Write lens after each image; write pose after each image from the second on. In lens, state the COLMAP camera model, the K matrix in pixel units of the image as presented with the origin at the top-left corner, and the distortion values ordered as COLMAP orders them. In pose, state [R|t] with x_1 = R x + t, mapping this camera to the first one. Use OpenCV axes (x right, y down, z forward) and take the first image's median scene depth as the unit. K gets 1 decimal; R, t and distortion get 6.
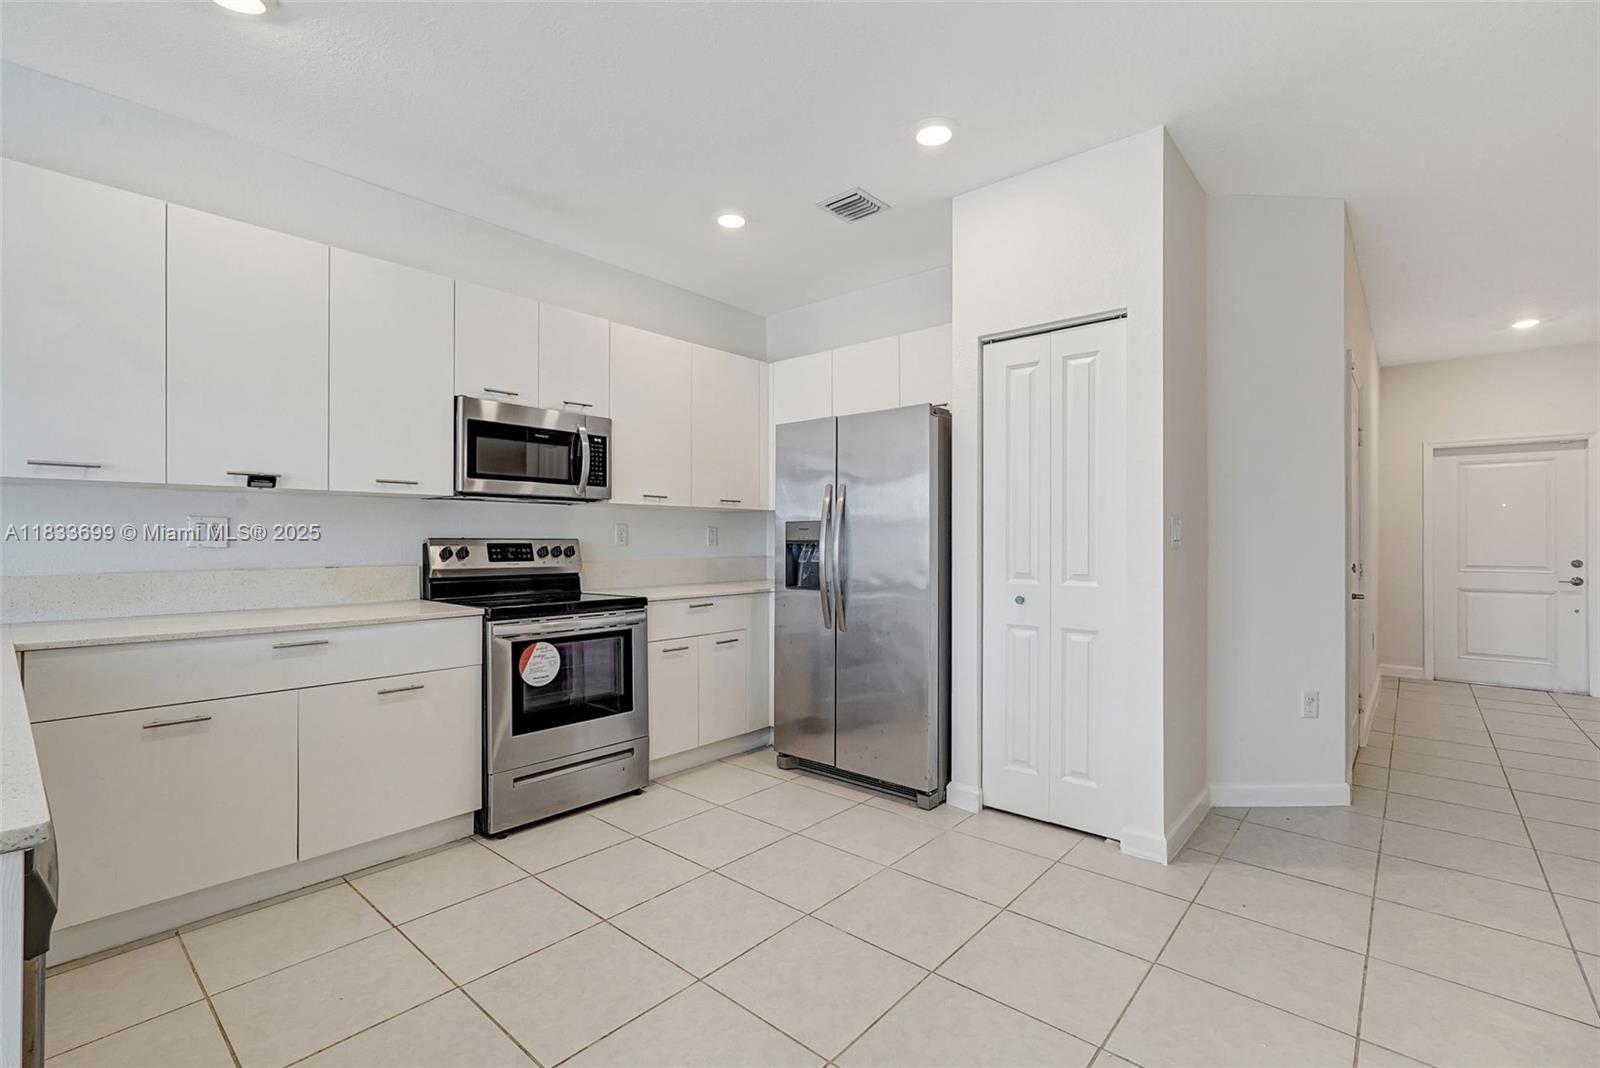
lens RADIAL K [[709.9, 0, 805.7], [0, 709.9, 532.3], [0, 0, 1]] dist [-0.009830, 0.003937]
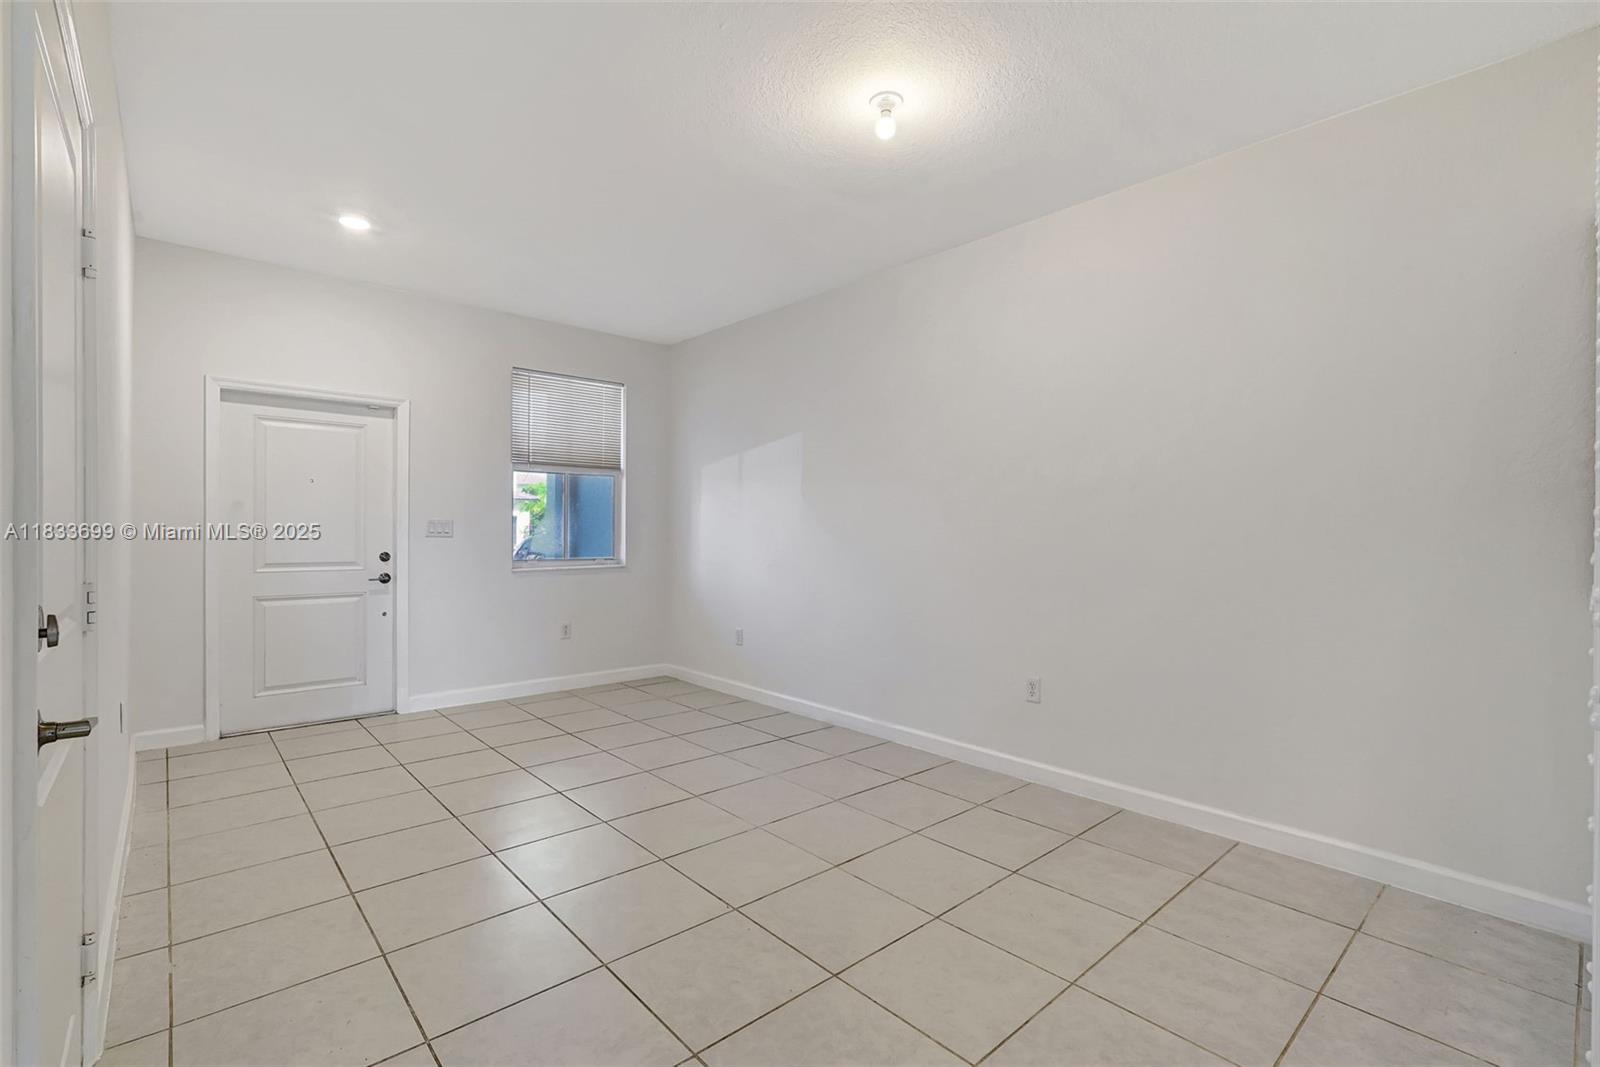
lens RADIAL K [[709.9, 0, 784.5], [0, 709.9, 534.3], [0, 0, 1]] dist [-0.009830, 0.003937]
pose [[0.142498, -0.010036, 0.989744, 0.317223], [-0.015535, 0.999803, 0.012375, 0.000793], [-0.989673, -0.017139, 0.142314, 0.391700]]
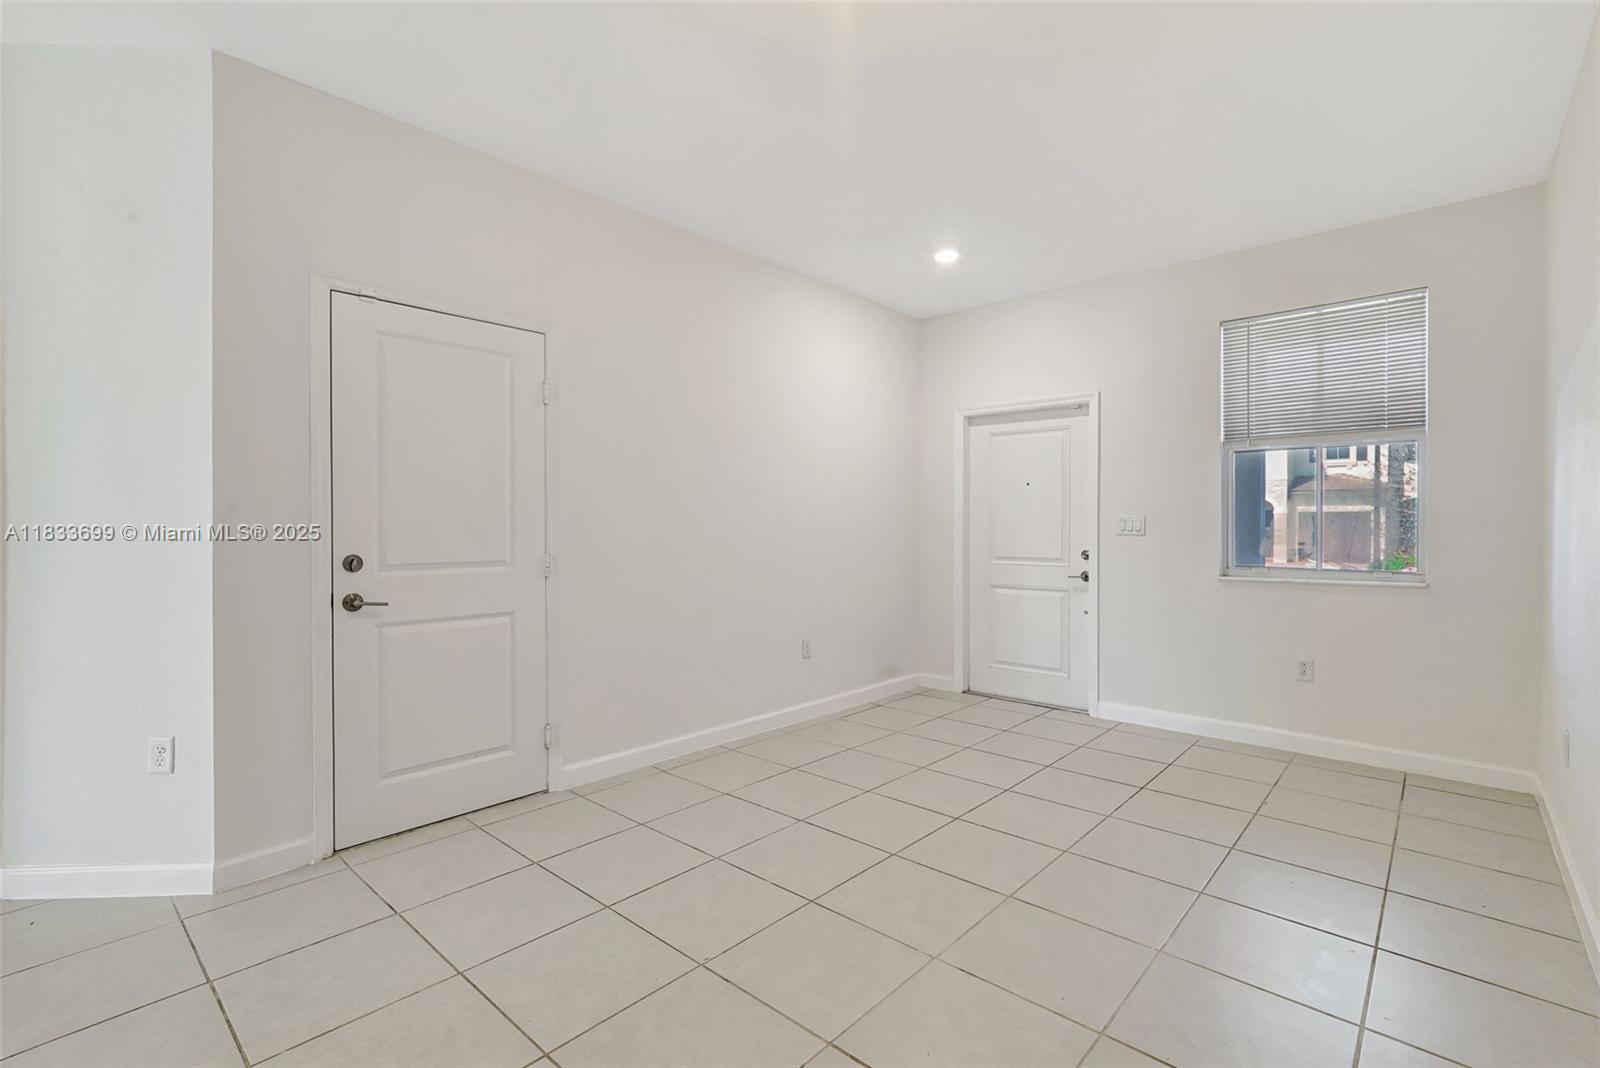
lens RADIAL K [[709.9, 0, 801.2], [0, 709.9, 535.1], [0, 0, 1]] dist [-0.009830, 0.003937]
pose [[0.999725, -0.004848, -0.022935, 0.729991], [0.005243, 0.999838, 0.017205, 0.005507], [0.022848, -0.017320, 0.999589, 0.156627]]
